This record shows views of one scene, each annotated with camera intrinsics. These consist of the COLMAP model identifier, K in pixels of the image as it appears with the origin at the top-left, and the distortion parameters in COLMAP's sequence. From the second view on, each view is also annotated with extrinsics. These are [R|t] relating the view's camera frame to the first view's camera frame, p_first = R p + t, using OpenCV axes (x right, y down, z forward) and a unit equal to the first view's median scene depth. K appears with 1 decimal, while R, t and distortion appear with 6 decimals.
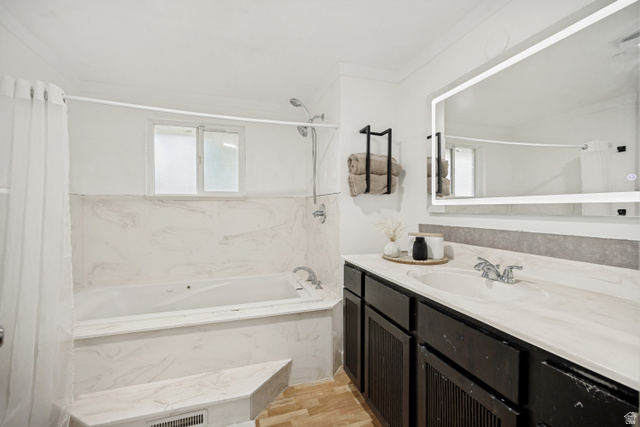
lens RADIAL K [[275.0, 0, 320.4], [0, 275.0, 220.4], [0, 0, 1]] dist [0.000317, -0.000109]
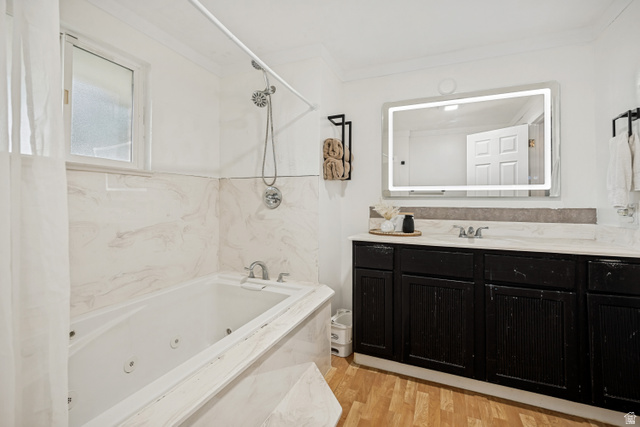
lens RADIAL K [[279.8, 0, 318.3], [0, 279.8, 206.9], [0, 0, 1]] dist [0.000385, -0.000095]
pose [[0.666118, -0.005772, 0.745824, -0.645128], [0.023293, 0.999643, -0.013068, 0.022761], [-0.745483, 0.026077, 0.666014, 0.333335]]
